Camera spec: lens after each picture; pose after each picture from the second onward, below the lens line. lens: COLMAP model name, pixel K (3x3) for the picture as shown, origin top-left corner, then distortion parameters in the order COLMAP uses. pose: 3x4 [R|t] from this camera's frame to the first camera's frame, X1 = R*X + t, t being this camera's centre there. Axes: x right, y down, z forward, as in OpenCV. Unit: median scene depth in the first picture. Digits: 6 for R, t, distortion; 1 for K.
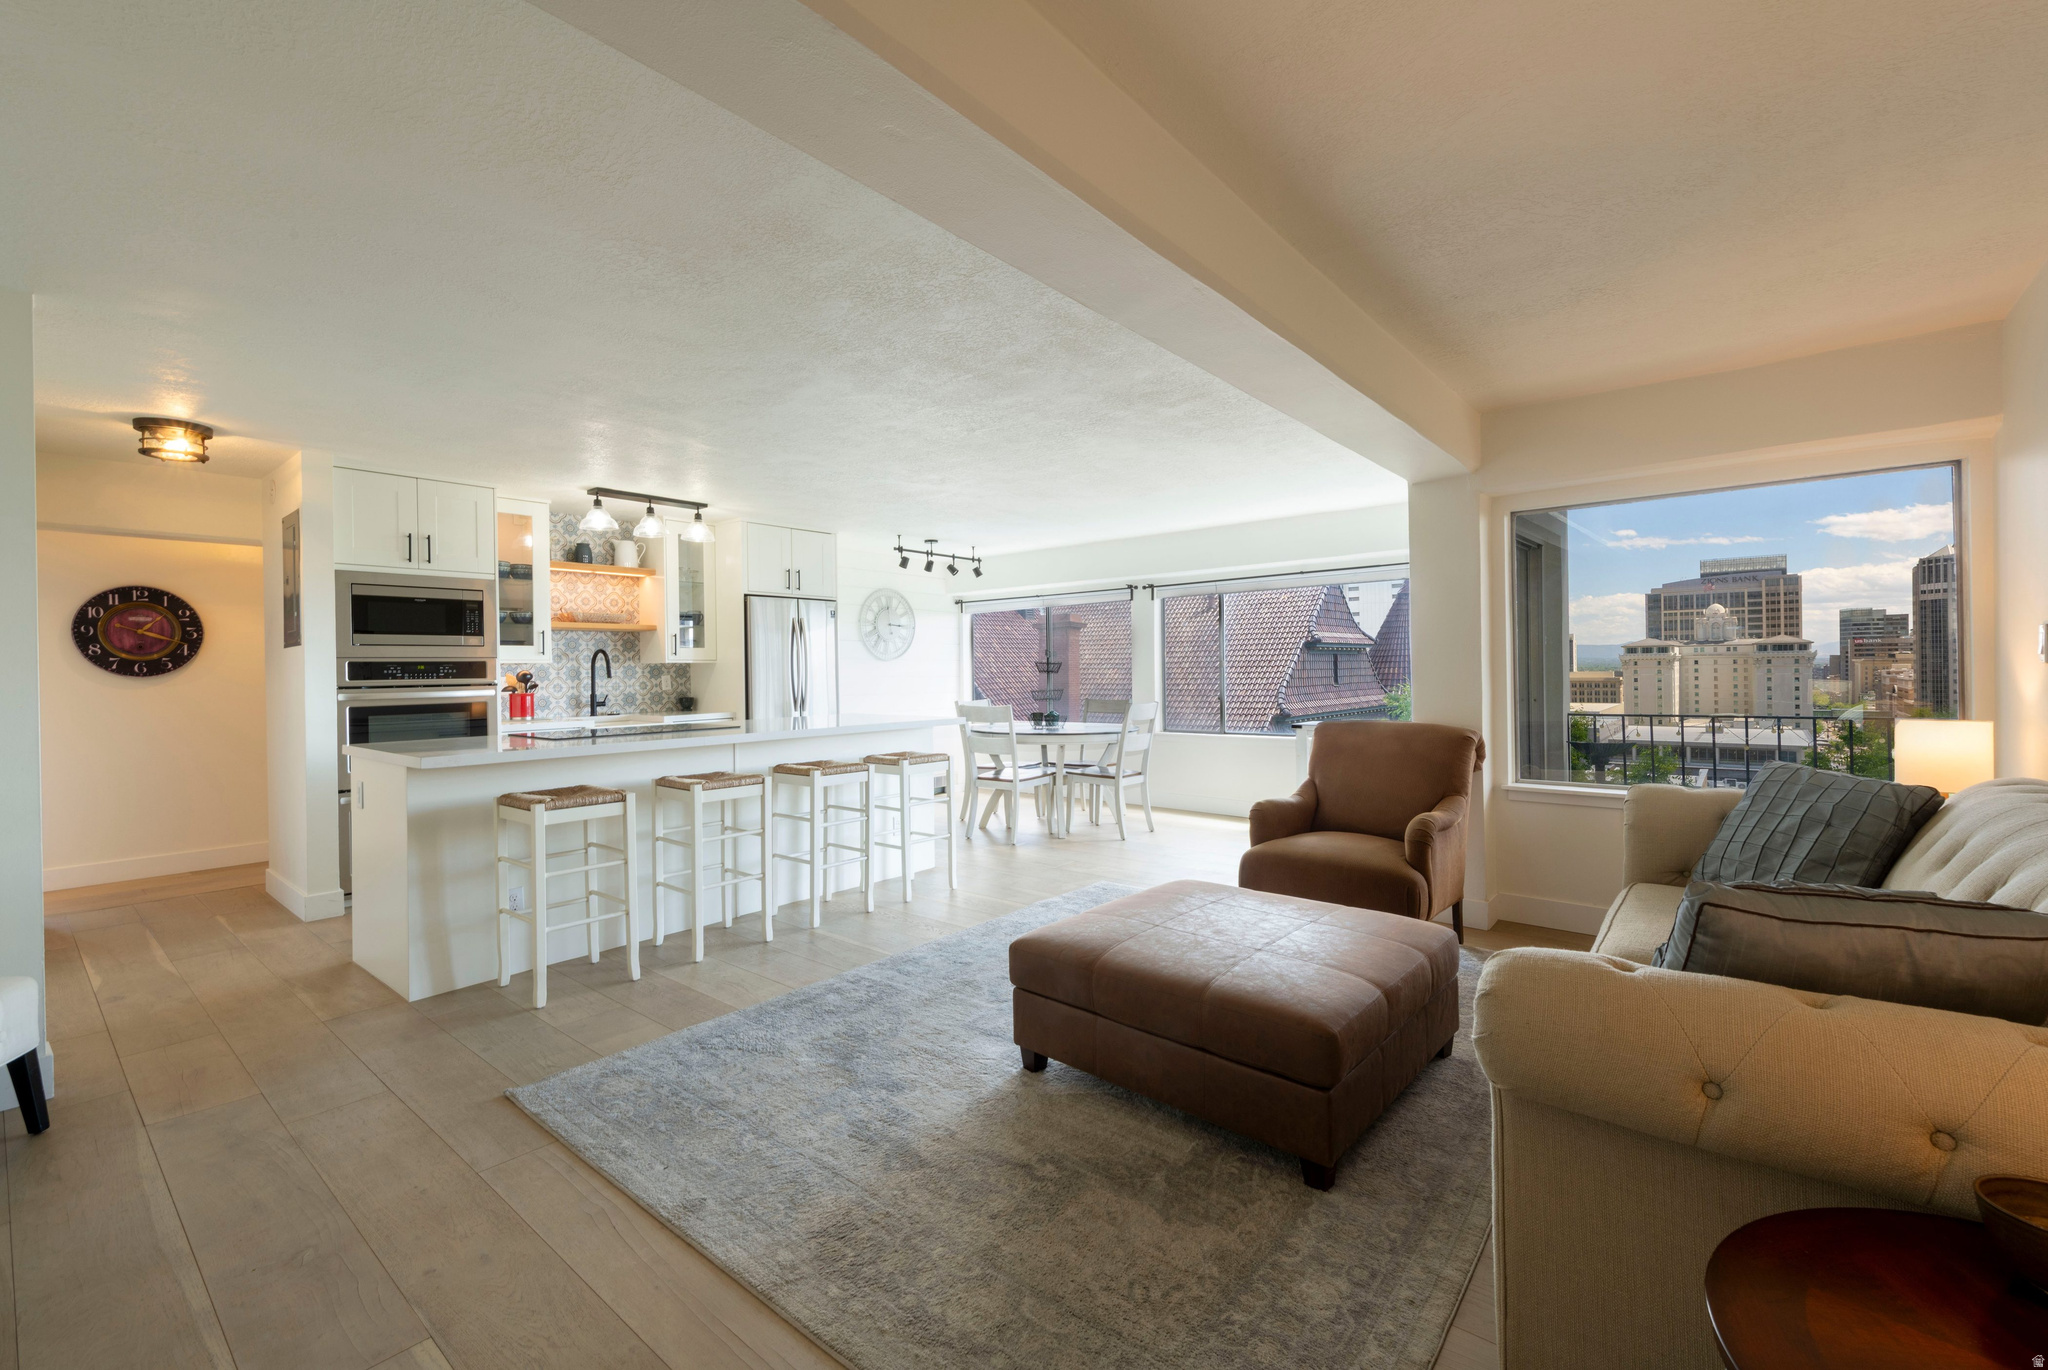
lens RADIAL K [[859.6, 0, 1024.0], [0, 859.6, 685.0], [0, 0, 1]] dist [0.024444, 0.000142]
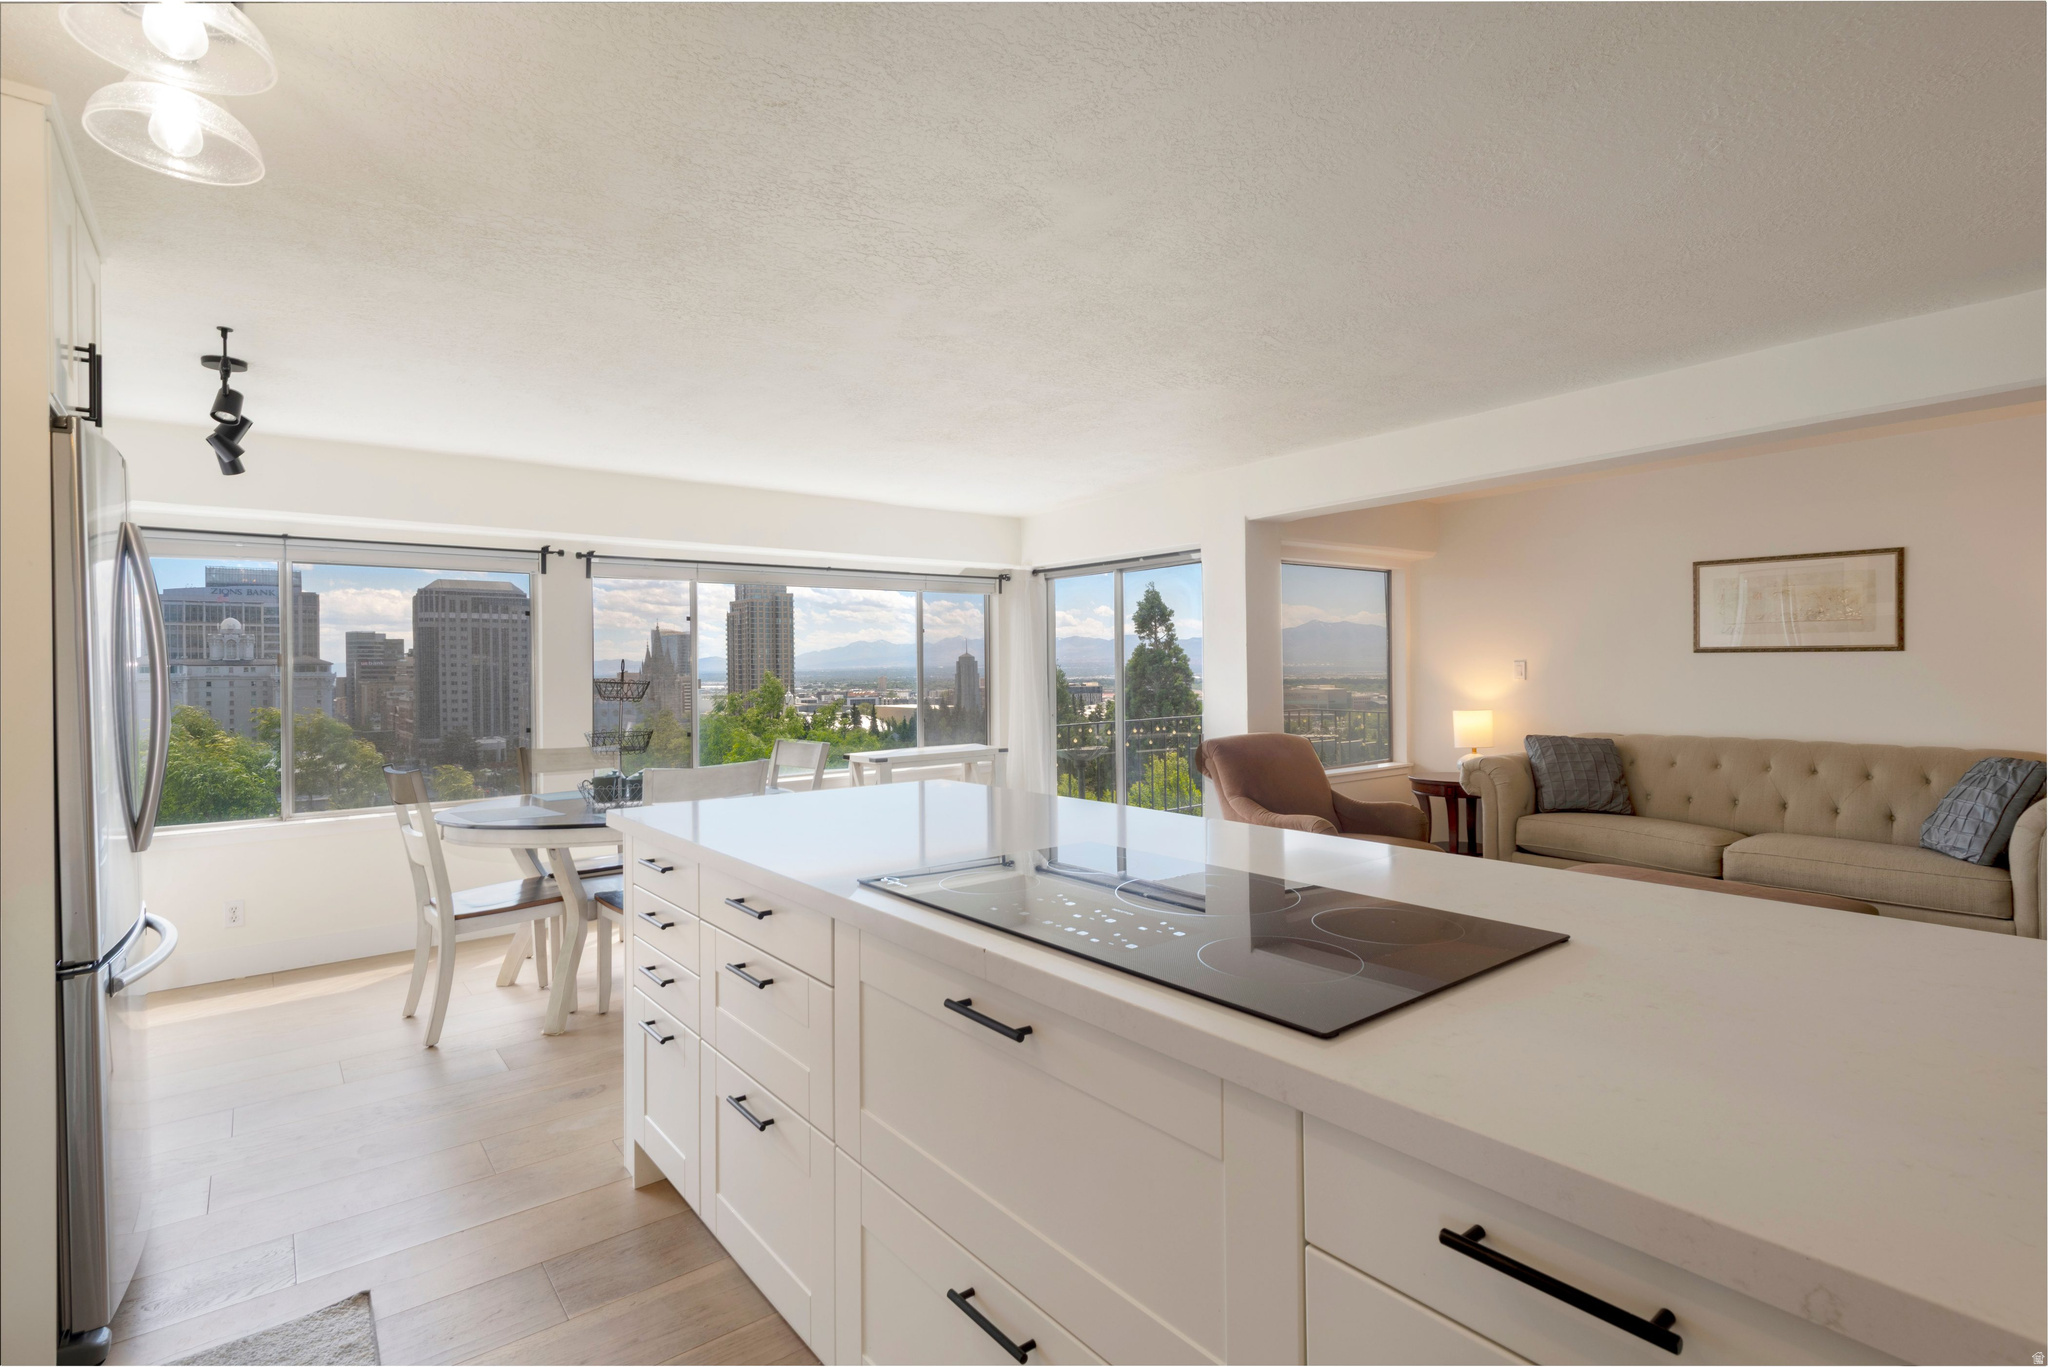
lens RADIAL K [[983.5, 0, 1024.0], [0, 983.5, 683.5], [0, 0, 1]] dist [0.000768, 0.000138]
pose [[0.204676, -0.000366, 0.978830, -0.552496], [0.026607, 0.999632, -0.005190, -0.018723], [-0.978468, 0.027106, 0.204611, 0.698146]]
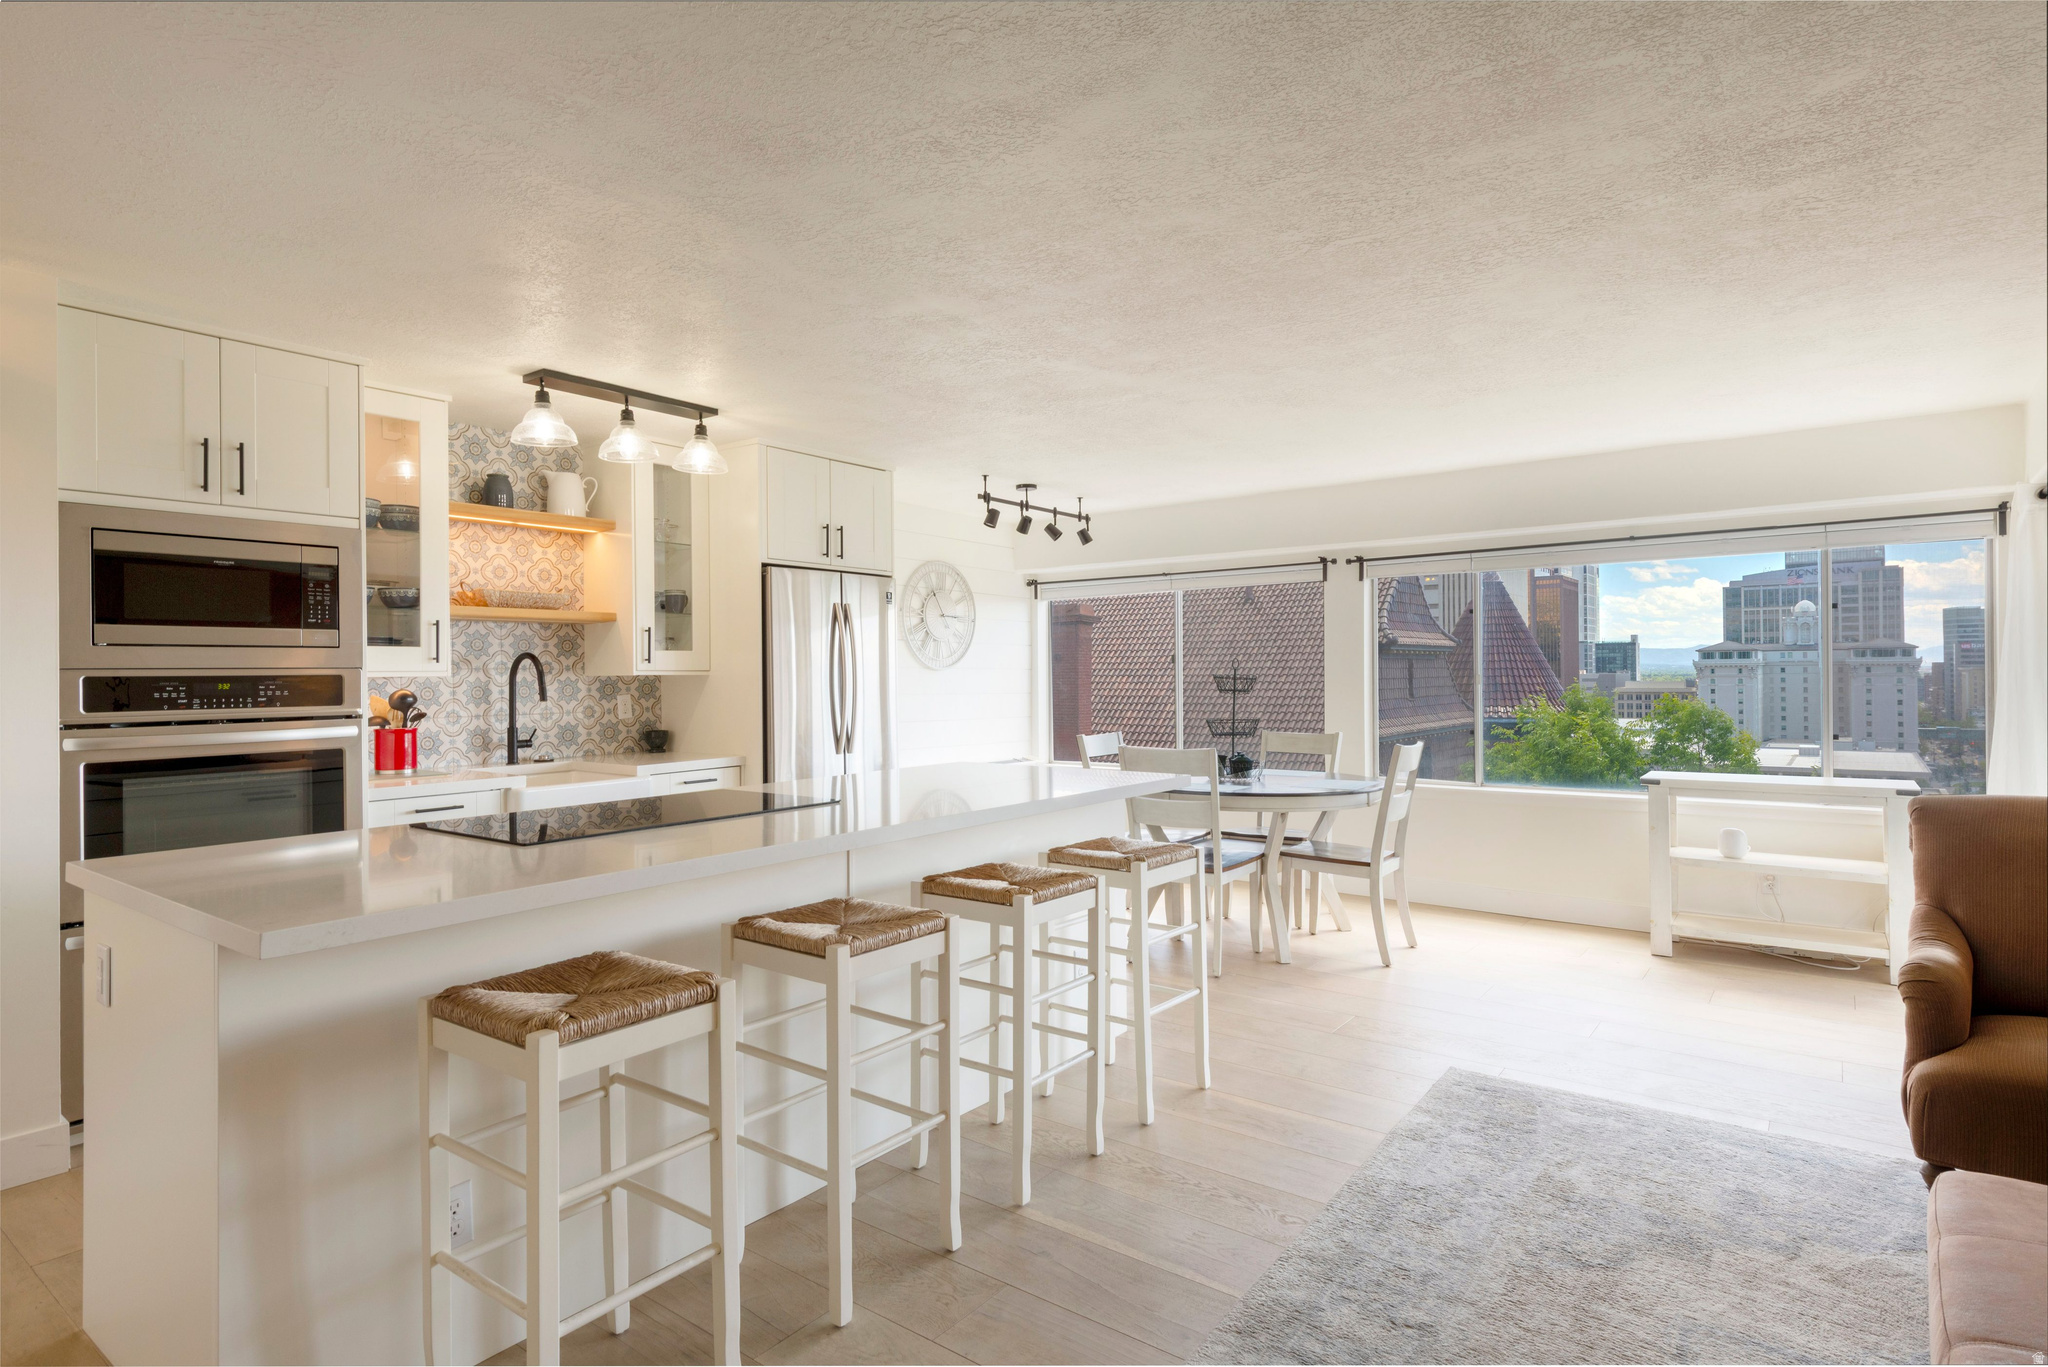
lens RADIAL K [[1072.2, 0, 1024.0], [0, 1072.2, 683.5], [0, 0, 1]] dist [0.020386, -0.000334]
pose [[0.998696, 0.004377, 0.050871, -0.182187], [-0.003886, 0.999945, -0.009755, -0.013802], [-0.050911, 0.009545, 0.998658, 0.237897]]
